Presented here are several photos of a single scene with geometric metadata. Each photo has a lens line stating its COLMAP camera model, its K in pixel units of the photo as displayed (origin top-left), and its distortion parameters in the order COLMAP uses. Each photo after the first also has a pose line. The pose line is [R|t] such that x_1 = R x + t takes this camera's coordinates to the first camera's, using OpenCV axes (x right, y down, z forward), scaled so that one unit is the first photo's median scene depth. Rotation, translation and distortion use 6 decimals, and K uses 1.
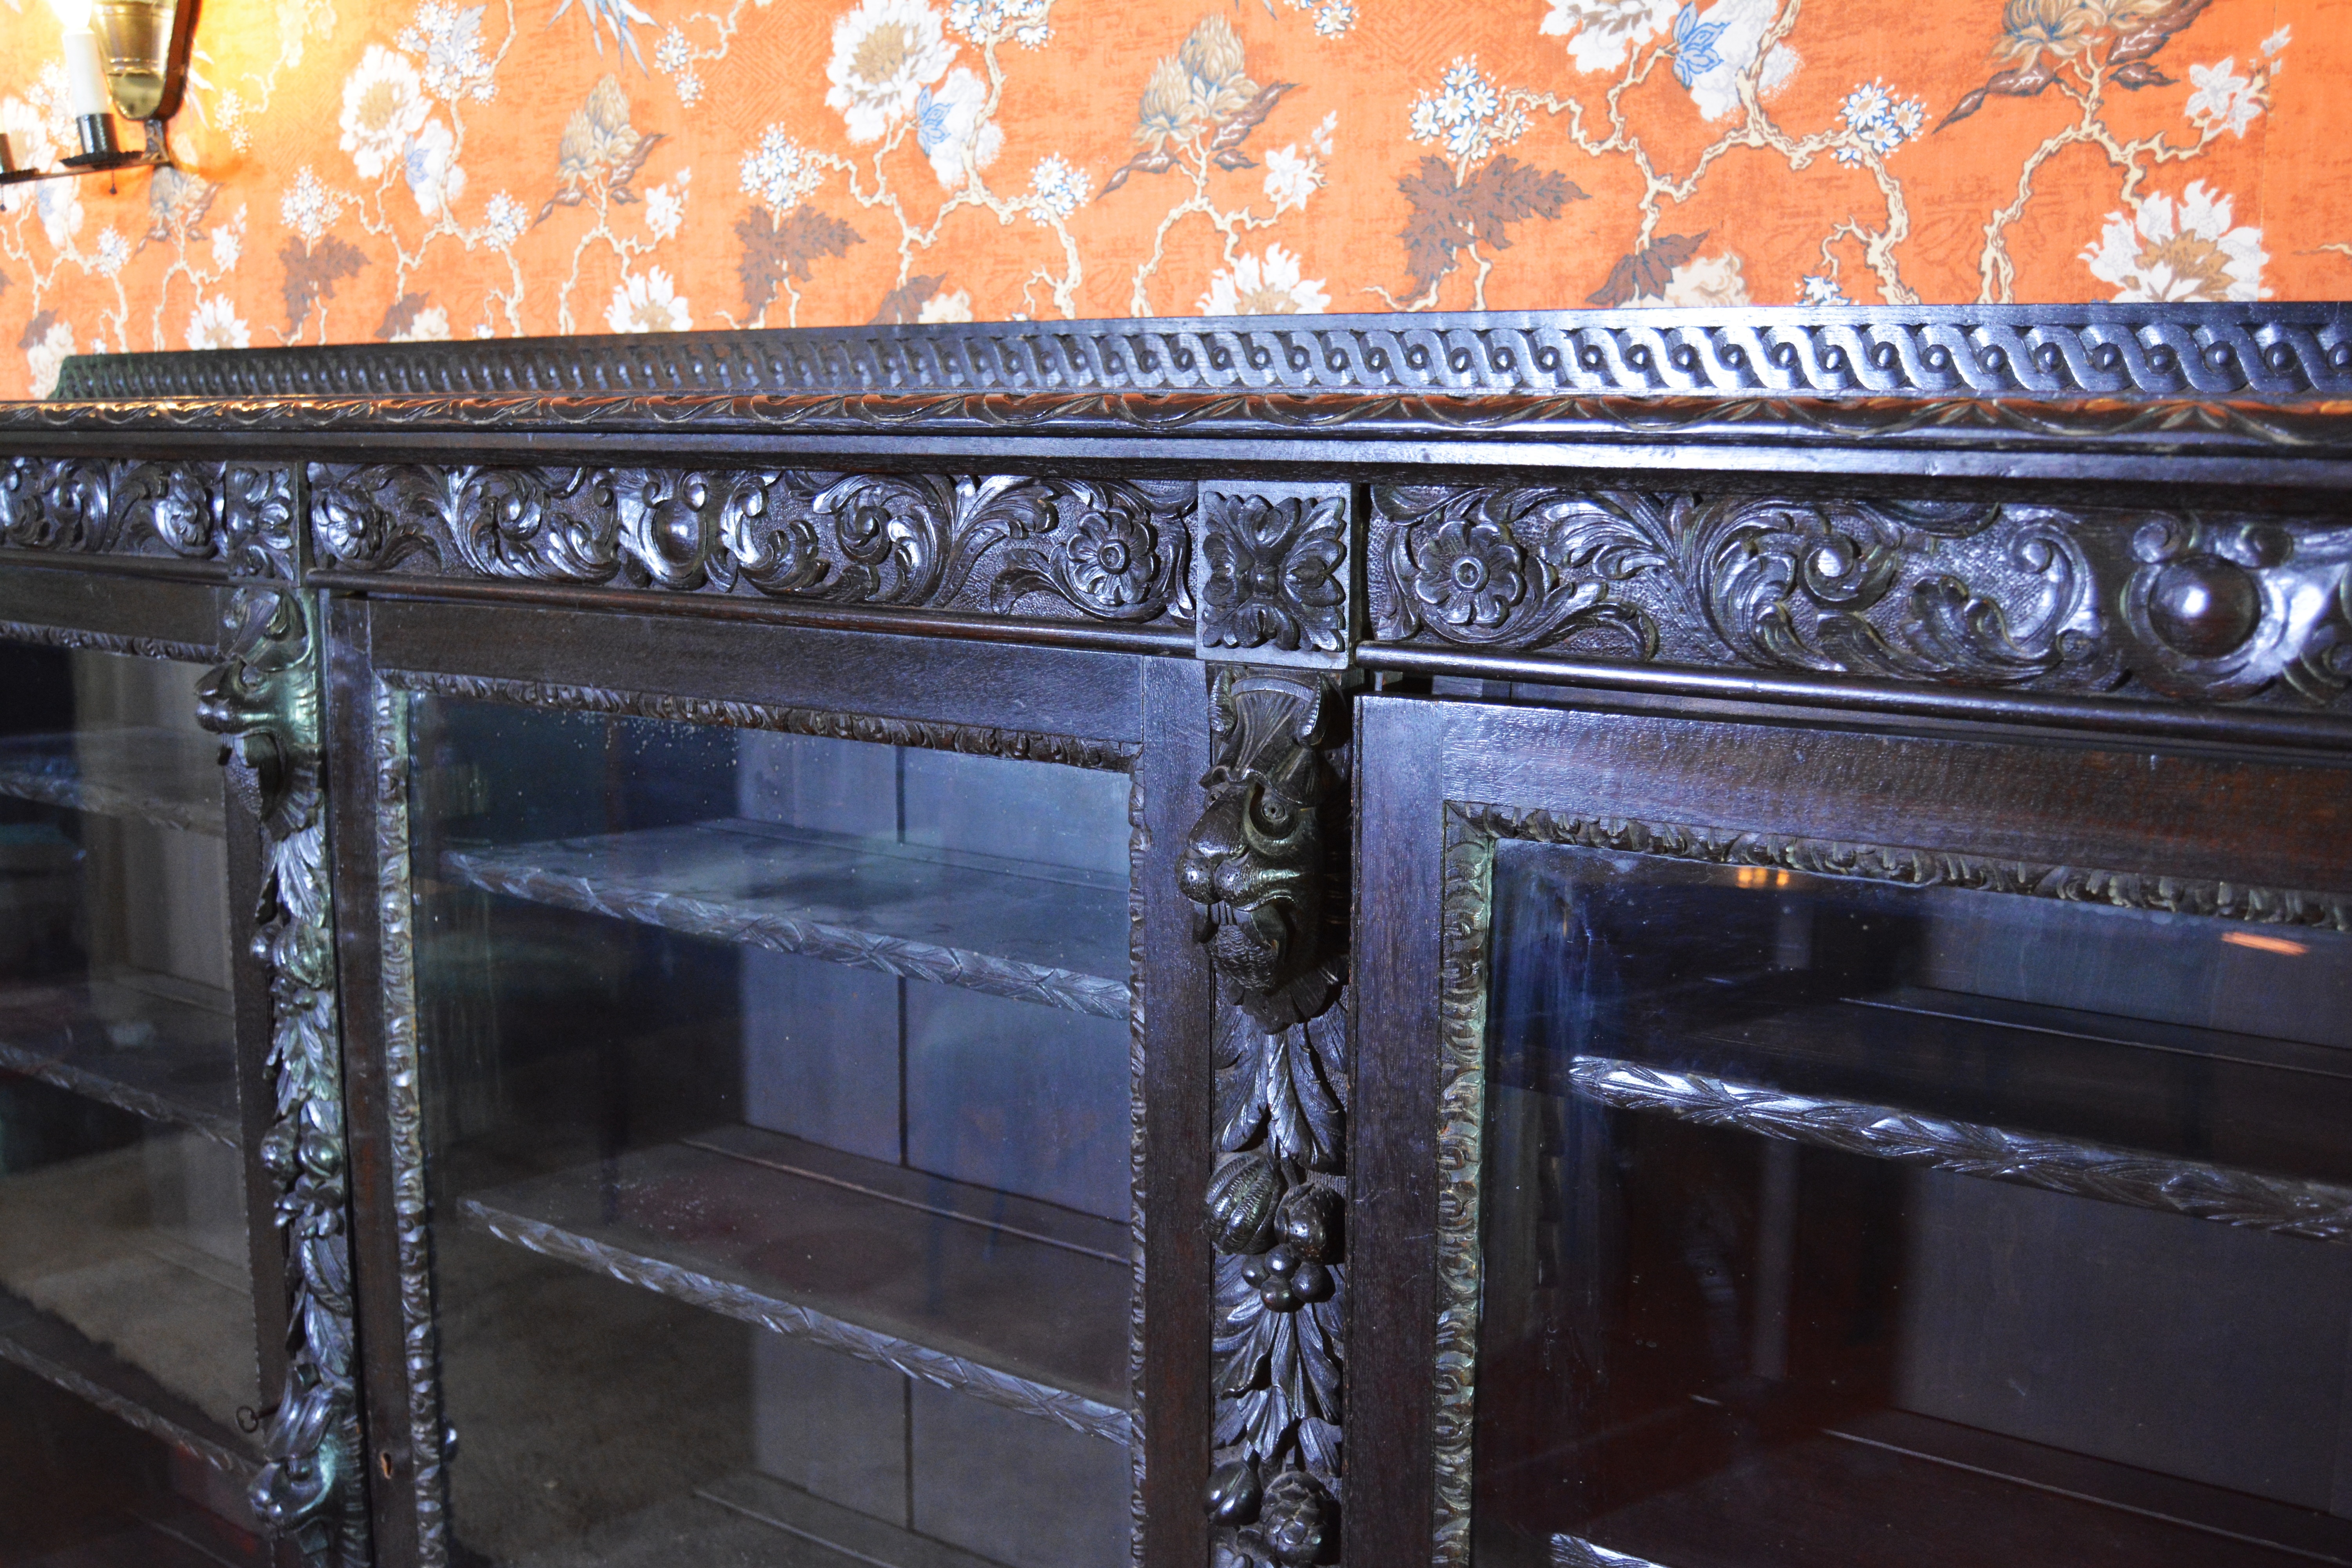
lens RADIAL K [[2211.8, 0, 1188.2], [0, 2211.8, 782.4], [0, 0, 1]] dist [-0.077547, 0.022503]
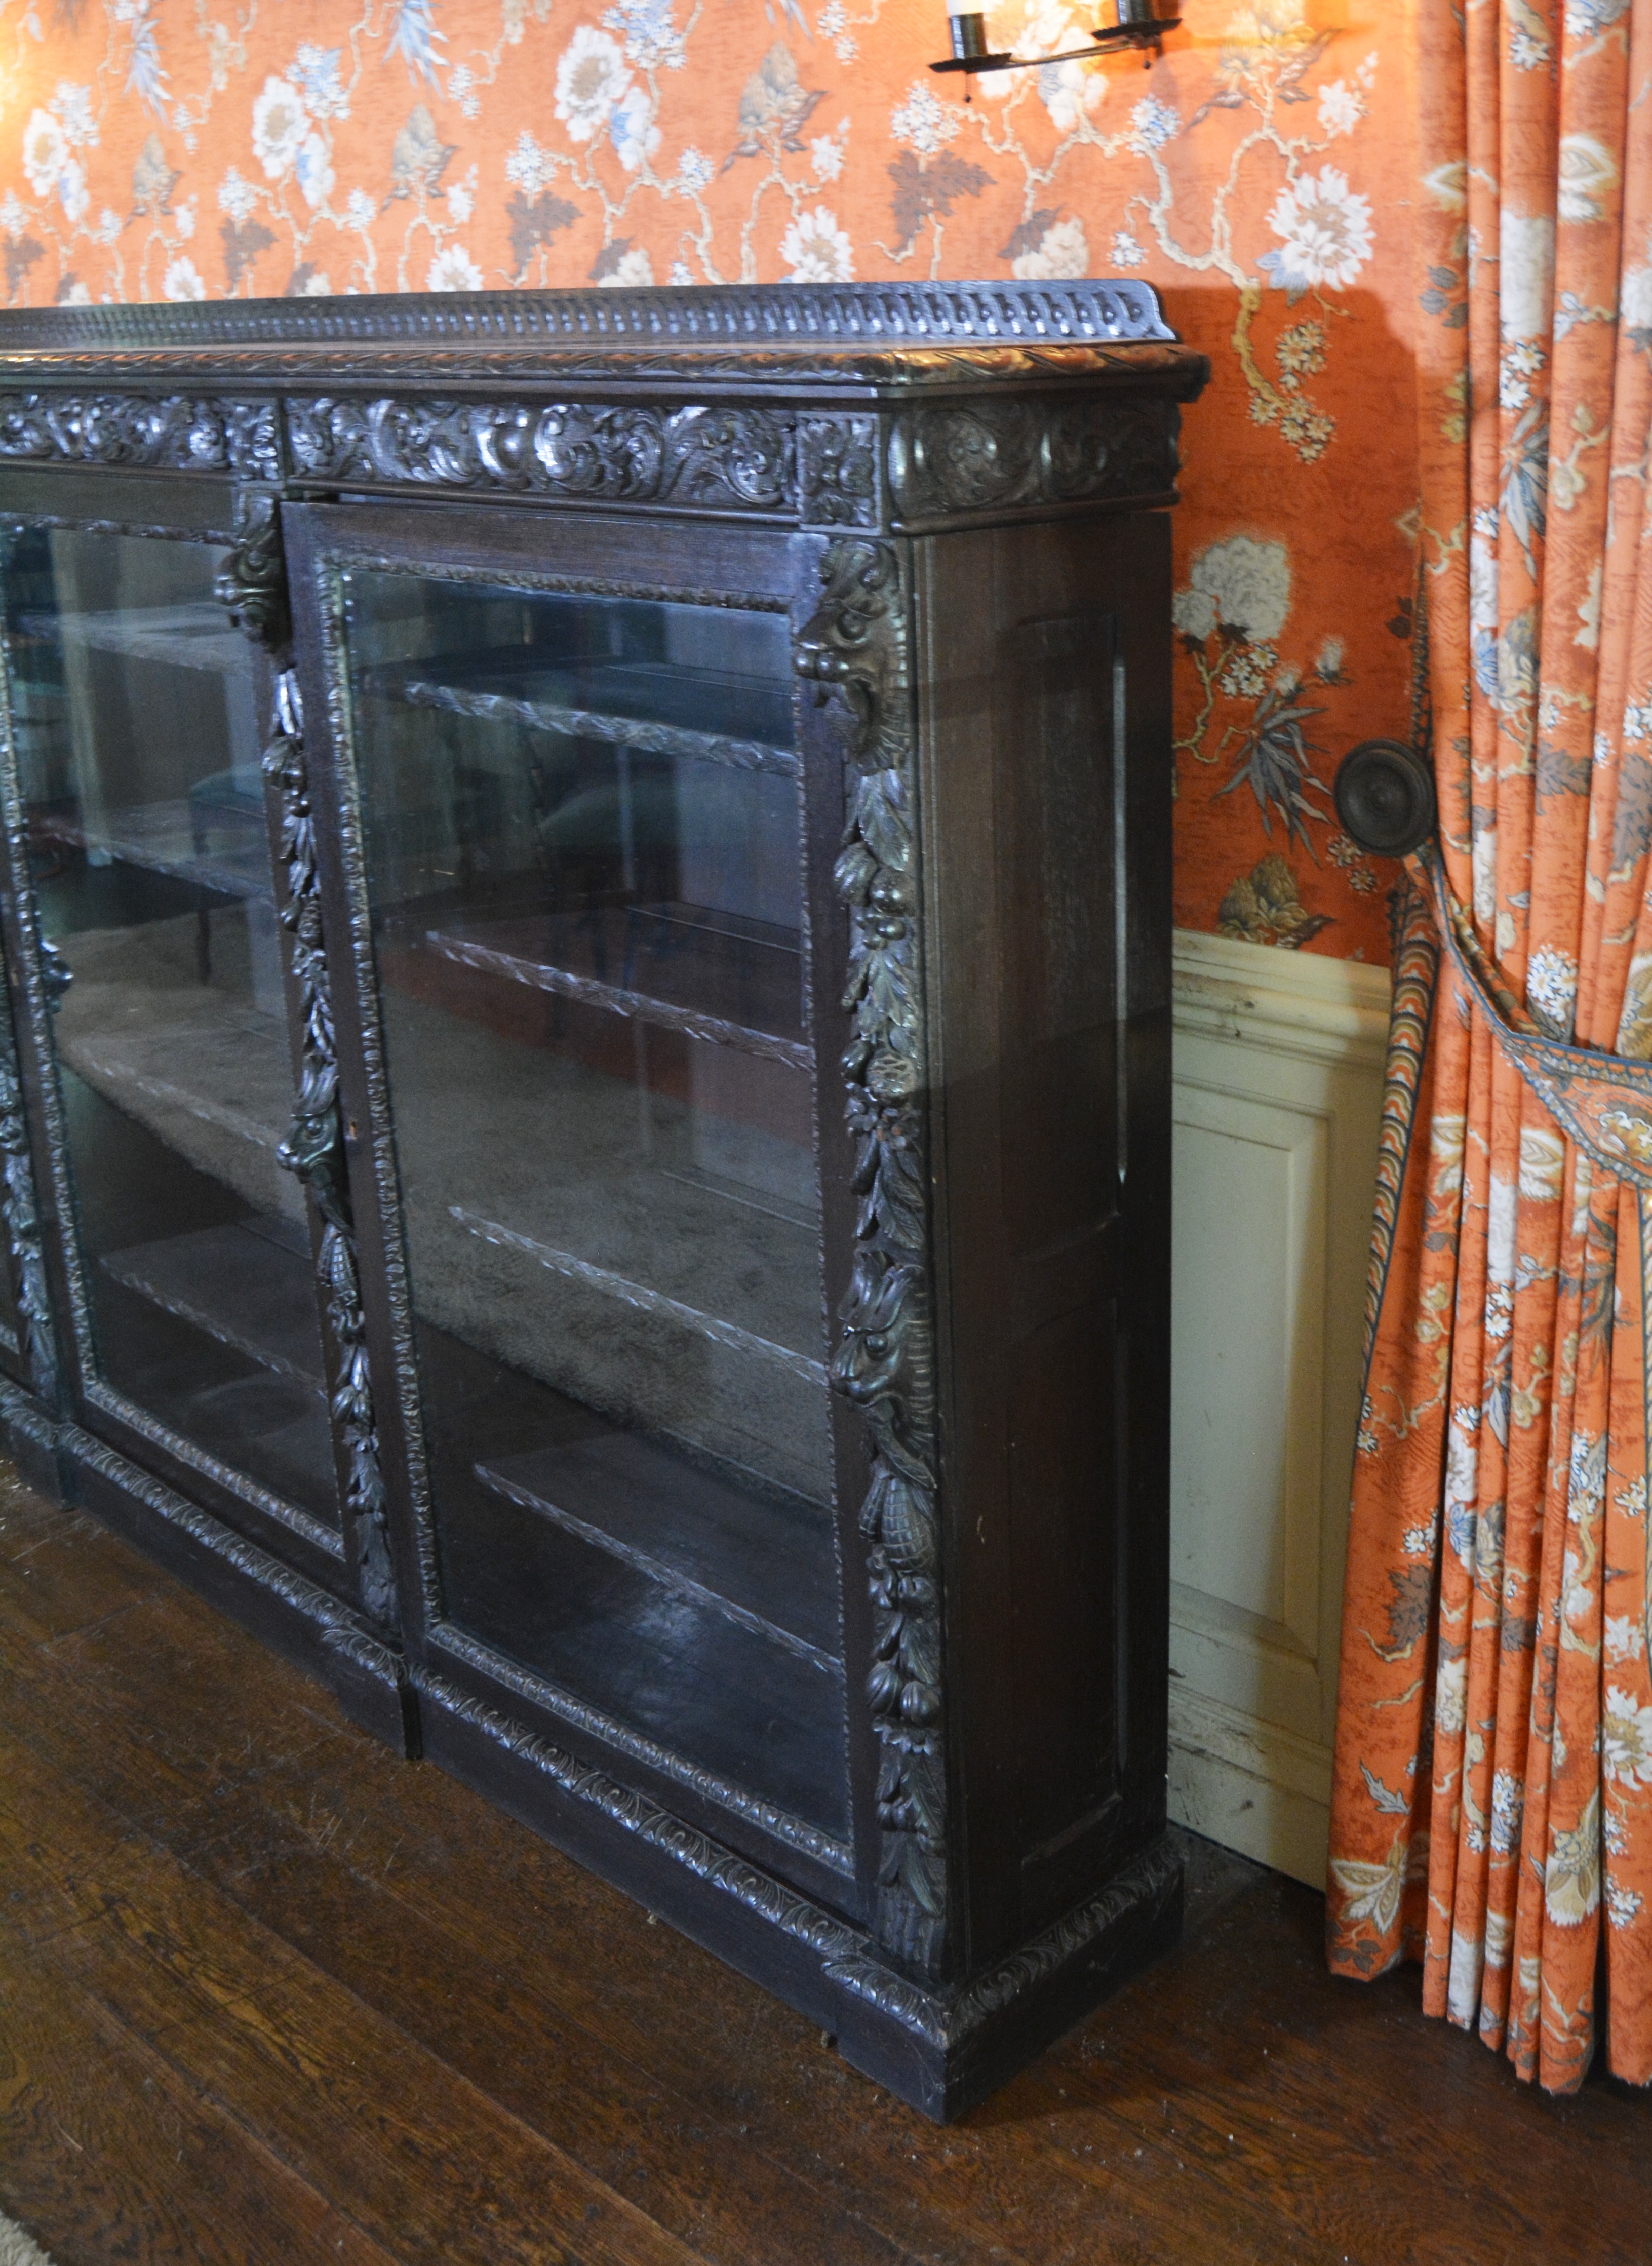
lens RADIAL K [[2358.5, 0, 1024.6], [0, 2358.5, 1000.6], [0, 0, 1]] dist [-0.086698, 0.006140]
pose [[0.988778, 0.023248, -0.147574, 0.835757], [-0.003666, 0.991296, 0.131601, 0.101874], [0.149349, -0.129583, 0.980257, -0.831234]]
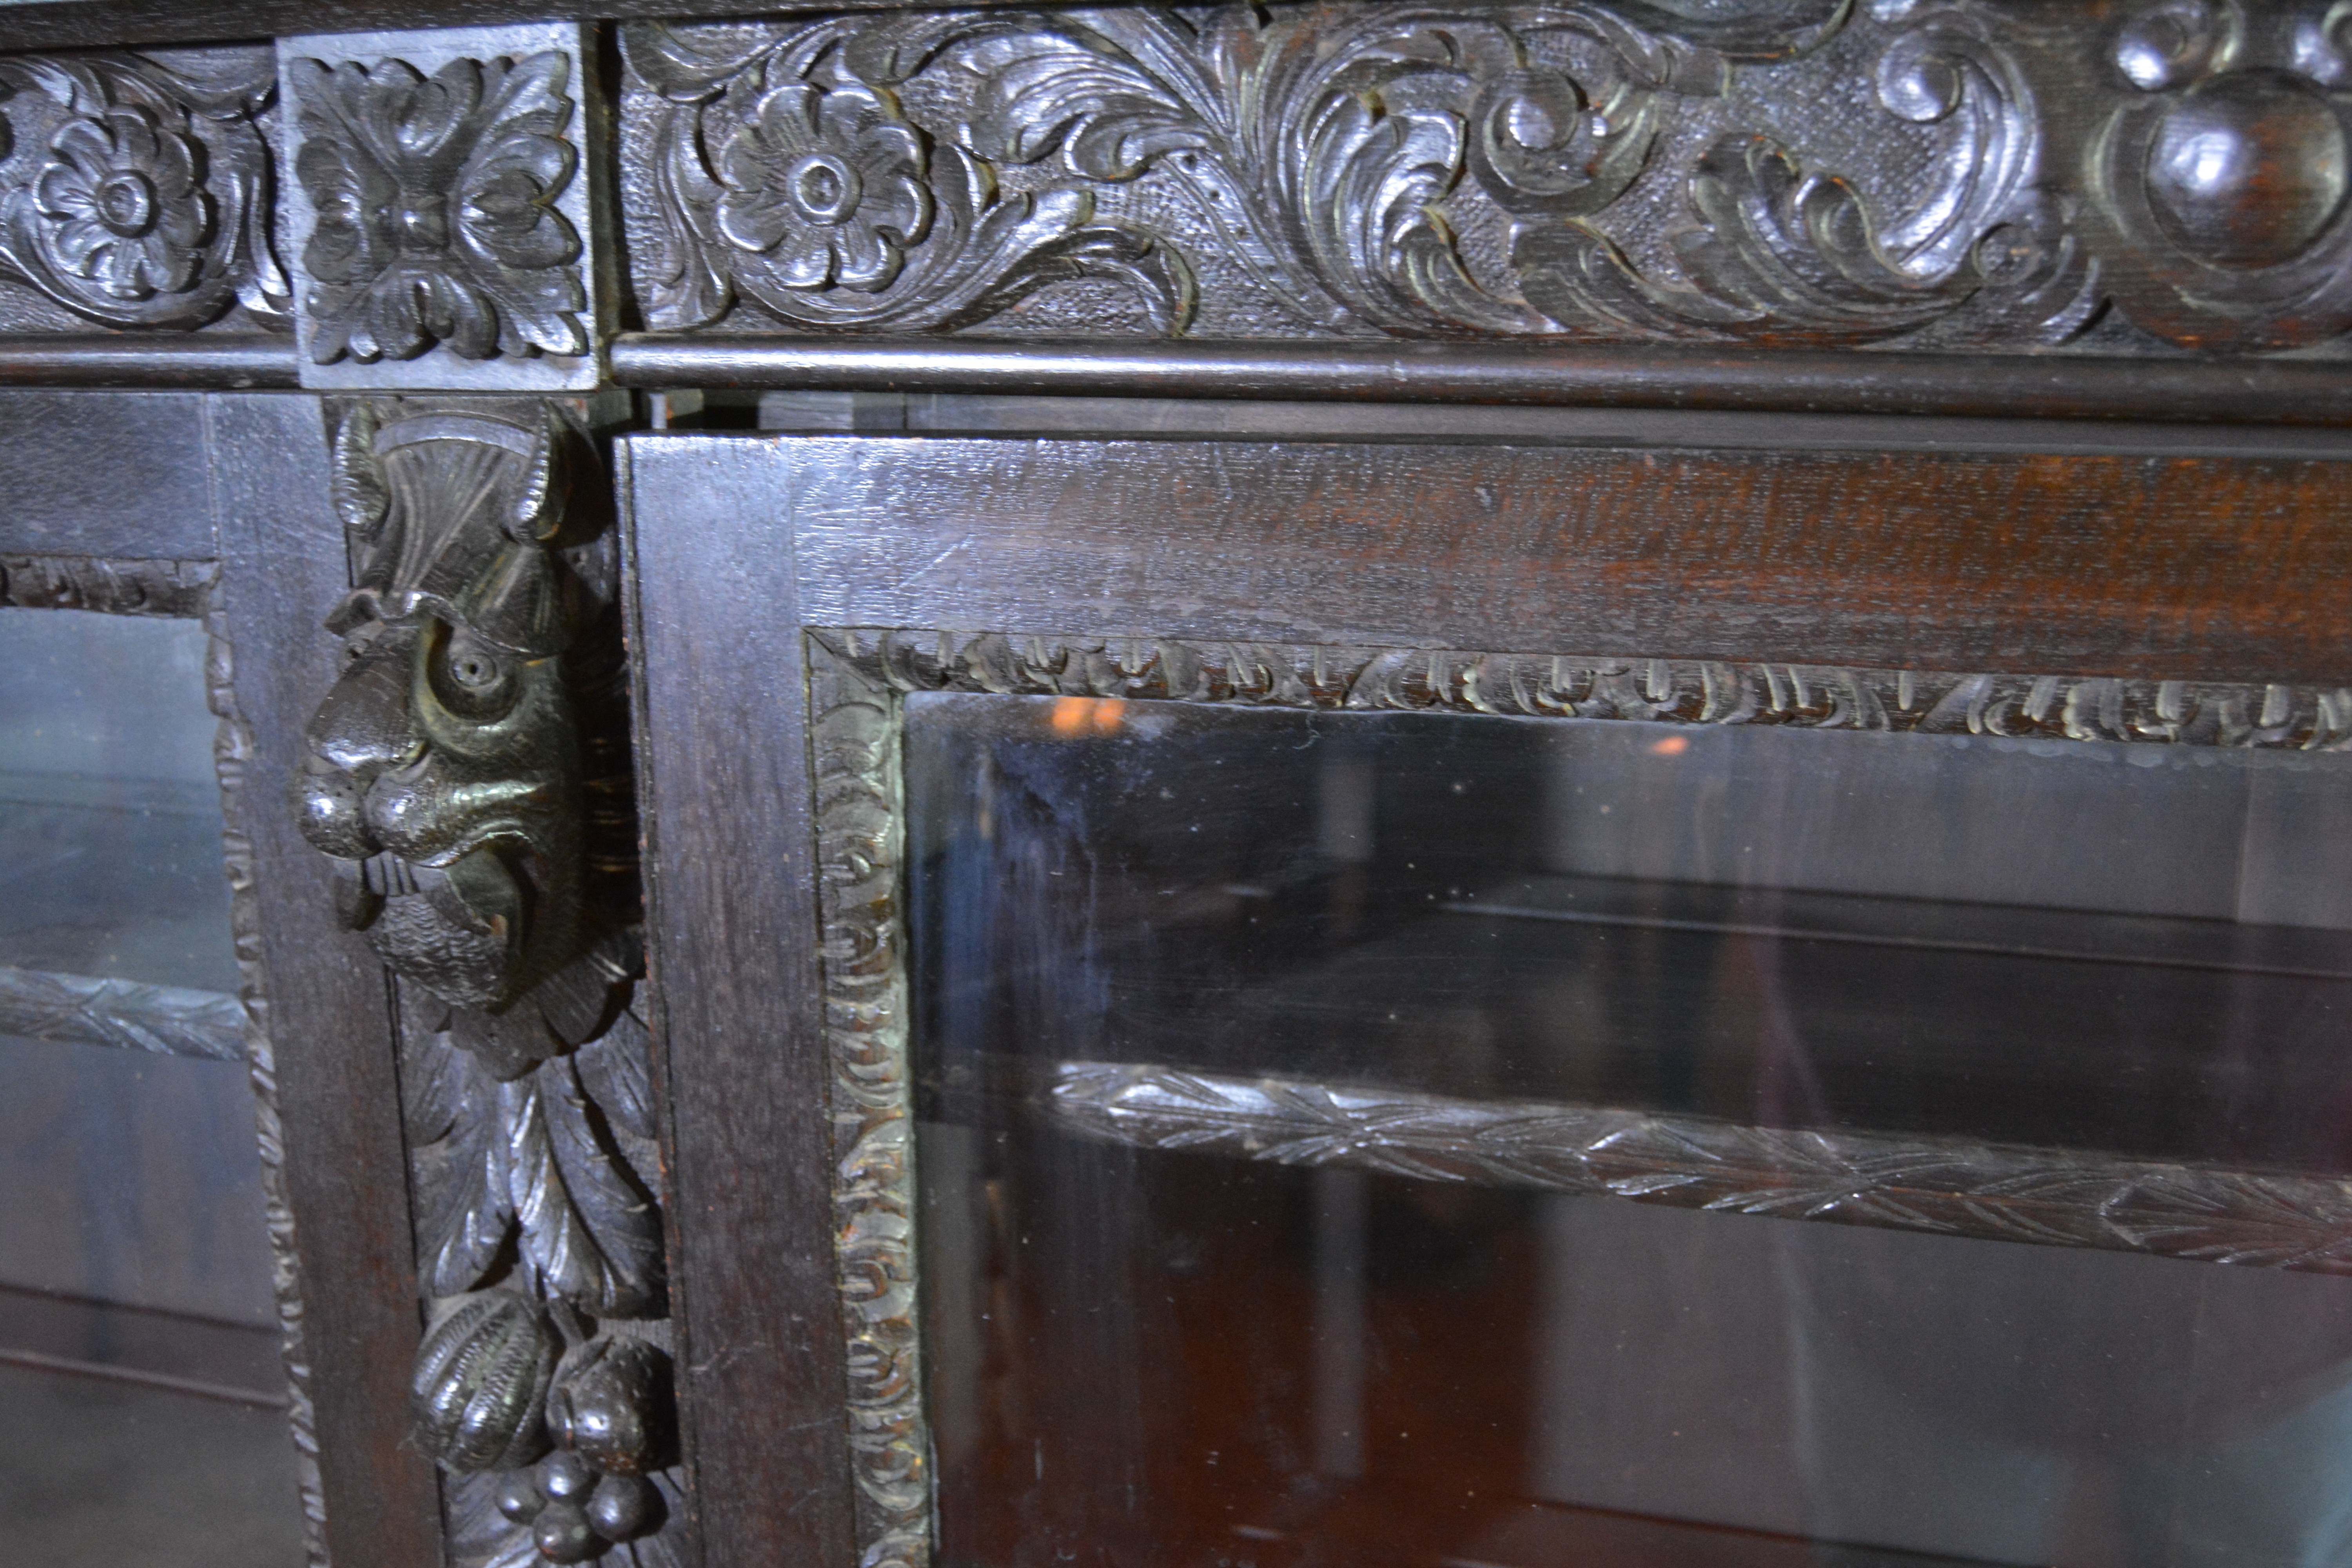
lens RADIAL K [[2460.7, 0, 1195.4], [0, 2460.7, 788.1], [0, 0, 1]] dist [-0.075339, 0.024331]
pose [[0.951275, -0.083164, 0.296915, 0.020903], [0.061763, 0.994818, 0.080761, 0.003592], [-0.302093, -0.058488, 0.951482, 0.310901]]
